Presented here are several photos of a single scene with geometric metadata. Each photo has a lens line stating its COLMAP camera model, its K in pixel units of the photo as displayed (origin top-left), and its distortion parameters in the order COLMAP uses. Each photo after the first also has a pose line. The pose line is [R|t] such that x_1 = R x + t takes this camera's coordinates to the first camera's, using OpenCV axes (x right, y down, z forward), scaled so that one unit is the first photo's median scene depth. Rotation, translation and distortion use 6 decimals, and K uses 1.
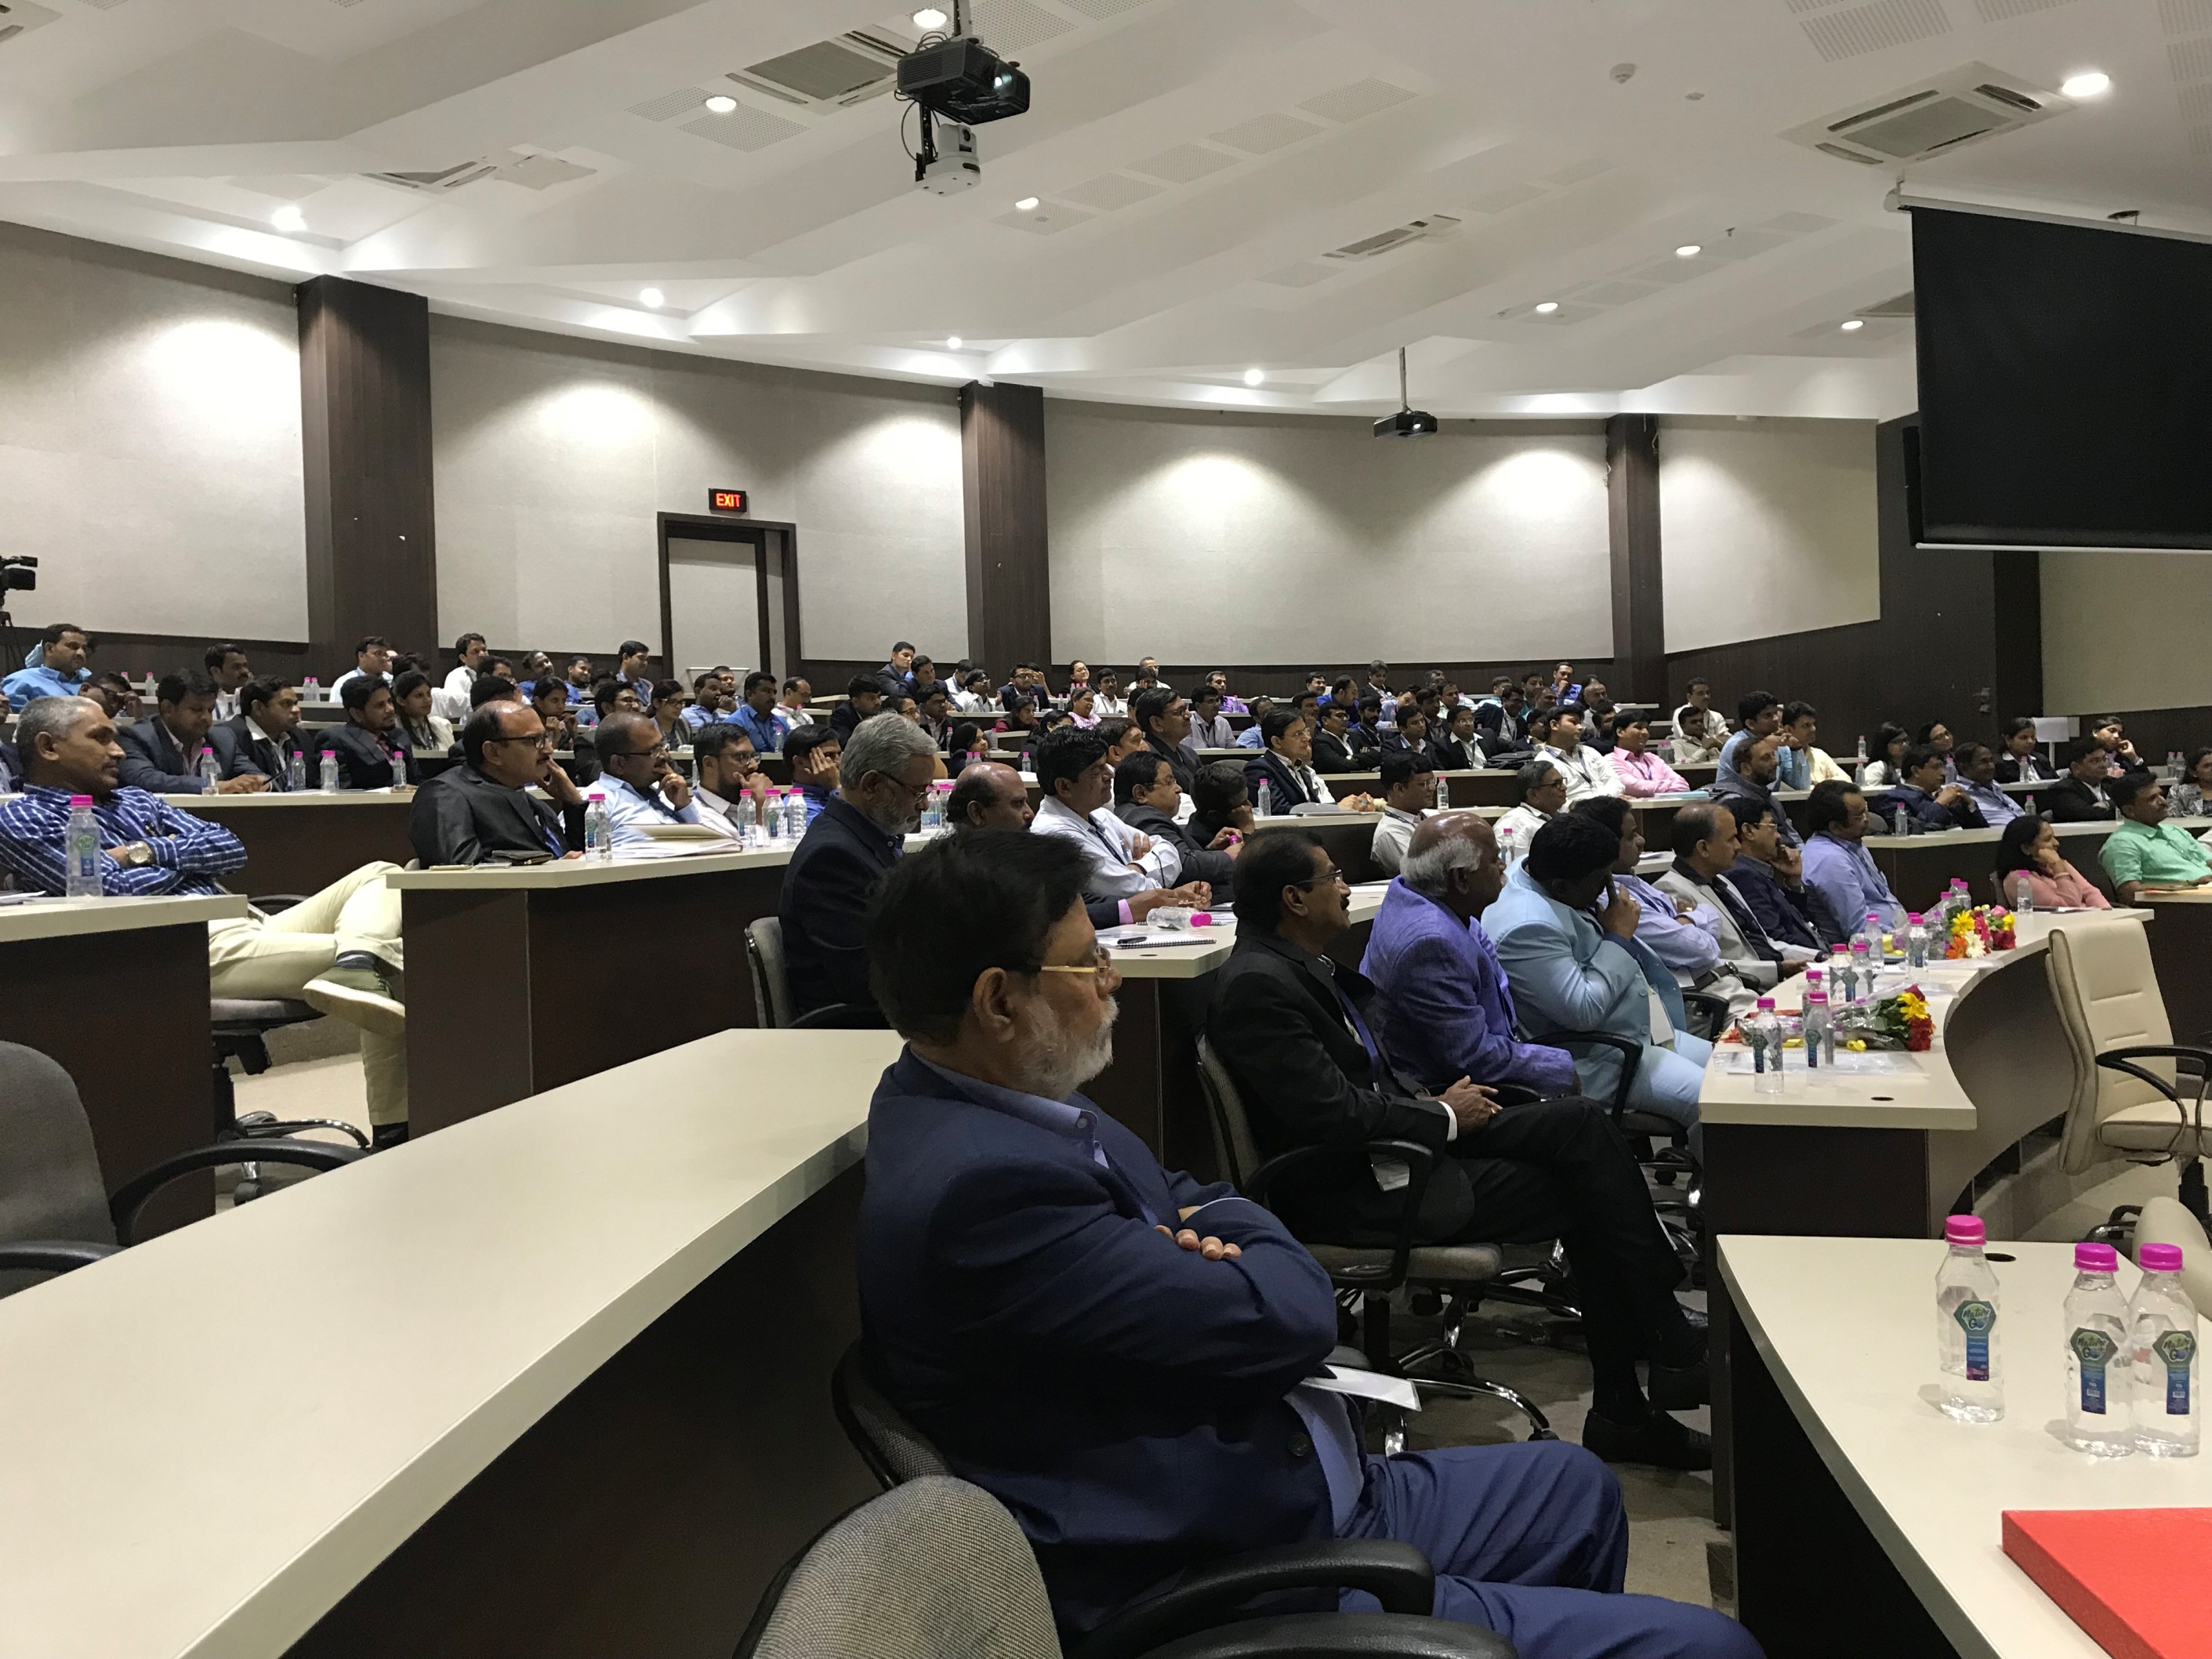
lens RADIAL K [[1730.1, 0, 1106.0], [0, 1730.1, 829.5], [0, 0, 1]] dist [-0.003344, 0.000178]
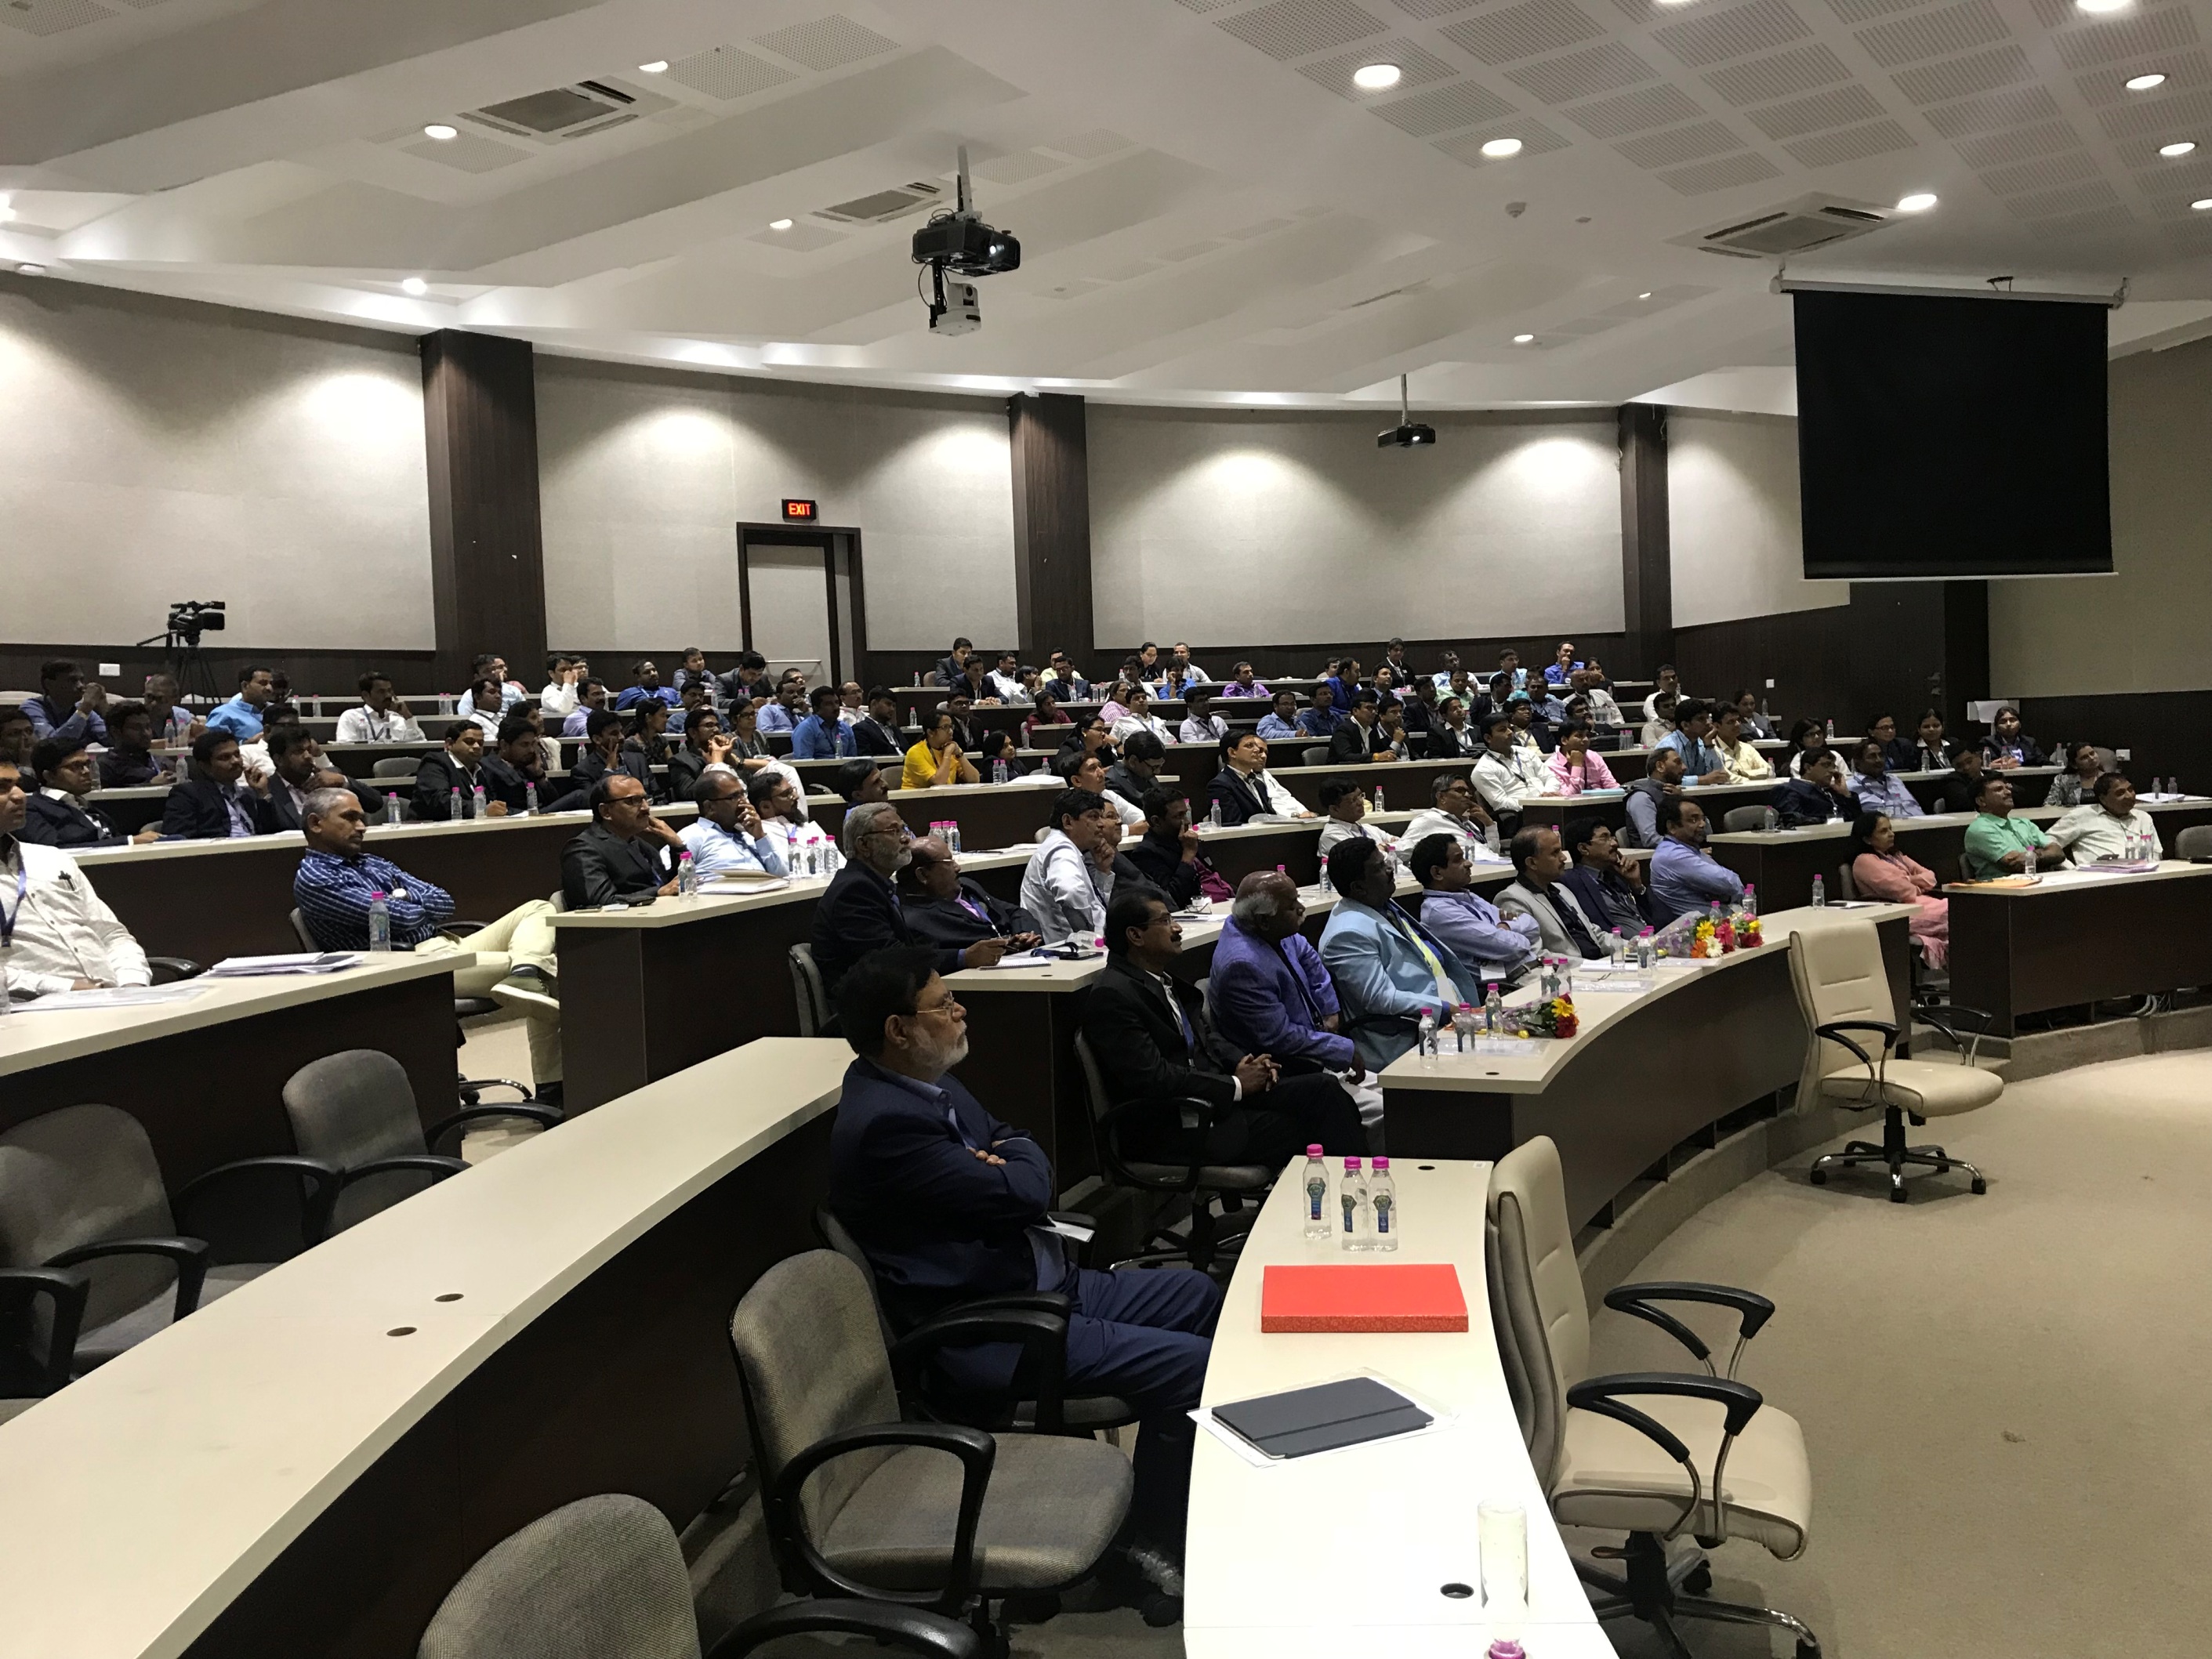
lens RADIAL K [[1730.1, 0, 1106.0], [0, 1730.1, 829.5], [0, 0, 1]] dist [-0.003344, 0.000178]
pose [[0.998750, -0.005791, -0.049651, 0.037662], [0.007602, 0.999310, 0.036358, -0.027164], [0.049407, -0.036690, 0.998105, -0.125282]]
